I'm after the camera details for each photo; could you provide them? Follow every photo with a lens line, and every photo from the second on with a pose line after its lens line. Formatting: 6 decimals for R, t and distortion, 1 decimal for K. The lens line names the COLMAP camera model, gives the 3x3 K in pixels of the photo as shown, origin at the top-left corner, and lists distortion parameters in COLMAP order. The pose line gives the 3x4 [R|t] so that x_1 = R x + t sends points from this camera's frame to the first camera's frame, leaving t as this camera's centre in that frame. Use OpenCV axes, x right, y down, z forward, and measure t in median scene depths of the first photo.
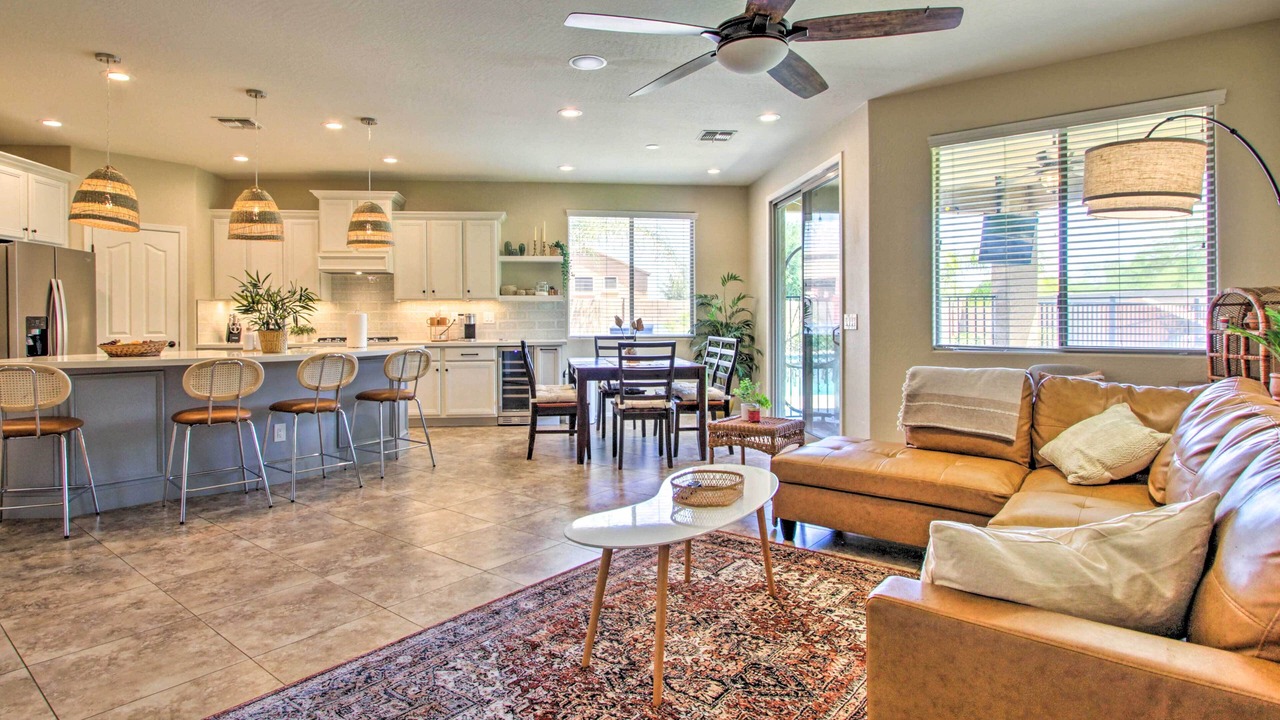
lens RADIAL K [[659.0, 0, 640.8], [0, 659.0, 332.9], [0, 0, 1]] dist [-0.000398, 0.000168]
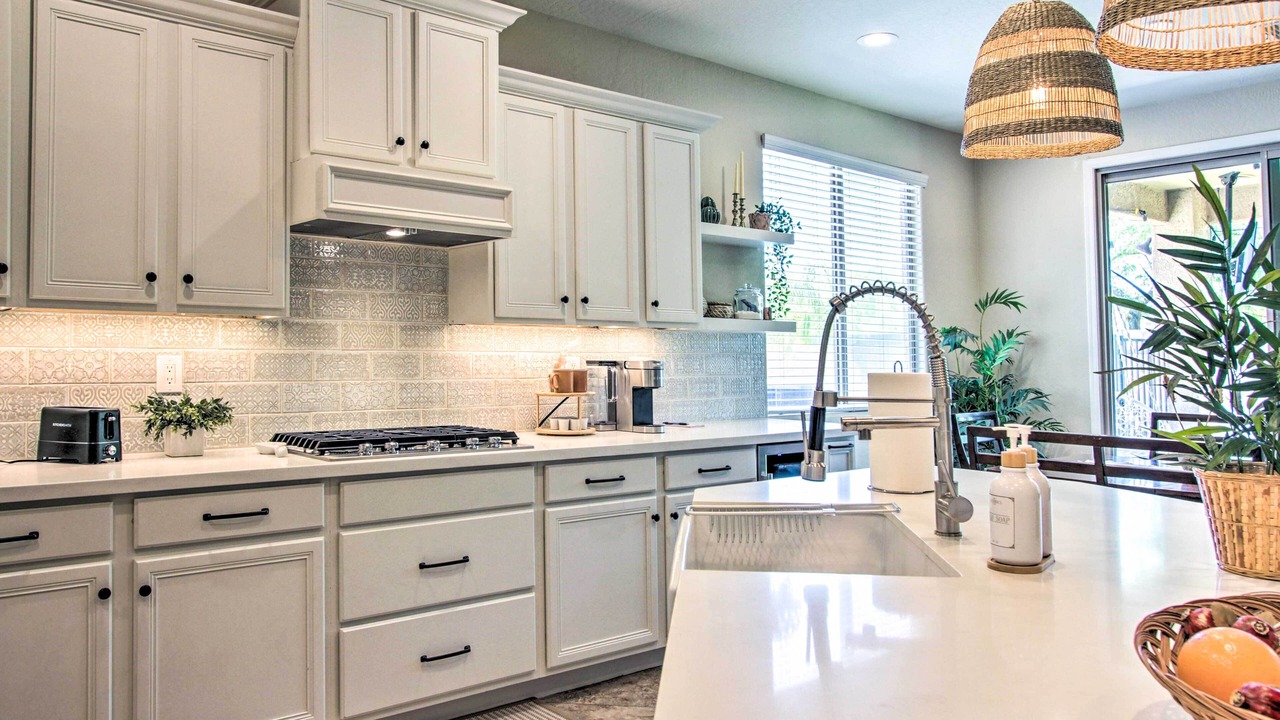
lens RADIAL K [[958.5, 0, 641.3], [0, 958.5, 325.7], [0, 0, 1]] dist [-0.003499, 0.000201]
pose [[0.831041, 0.029155, 0.555447, -0.558821], [0.002176, 0.998447, -0.055664, -0.017578], [-0.556207, 0.047468, 0.829687, 0.512746]]
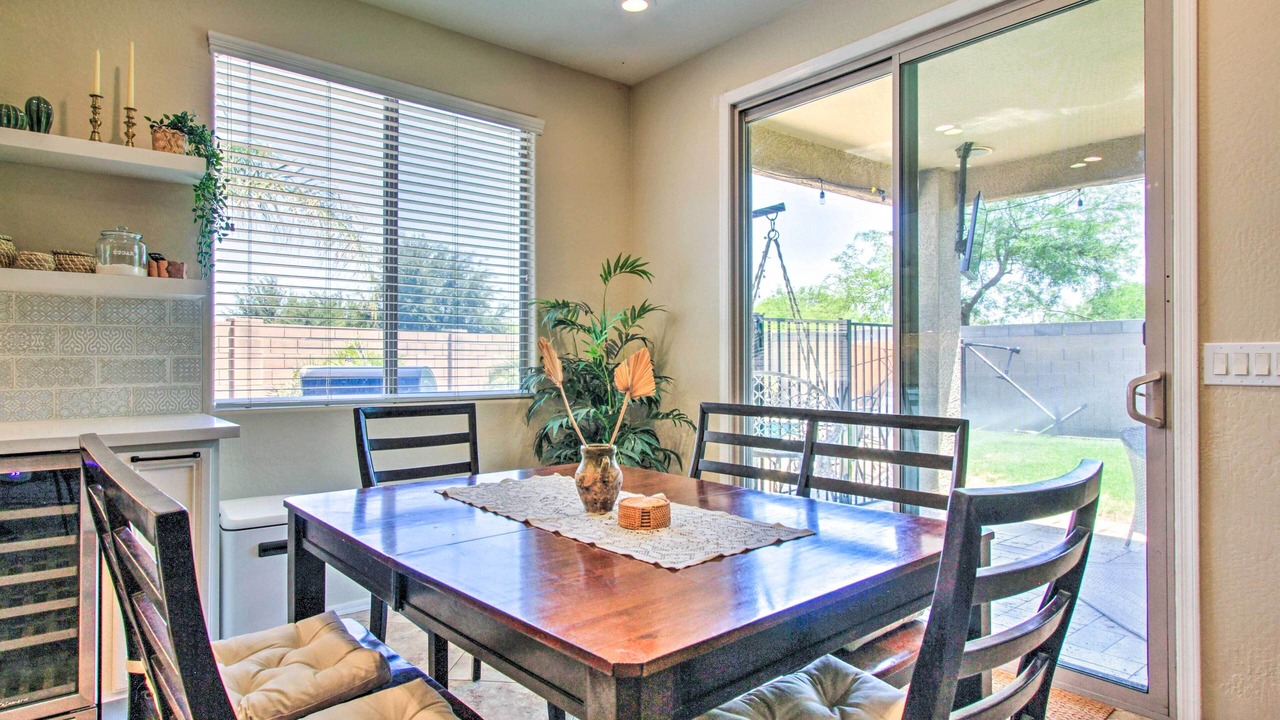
lens RADIAL K [[702.2, 0, 633.8], [0, 702.2, 367.3], [0, 0, 1]] dist [-0.003646, 0.000096]
pose [[0.841355, -0.004546, 0.540464, -0.125700], [0.007826, 0.999962, -0.003773, -0.010960], [-0.540427, 0.007404, 0.841359, 0.591667]]
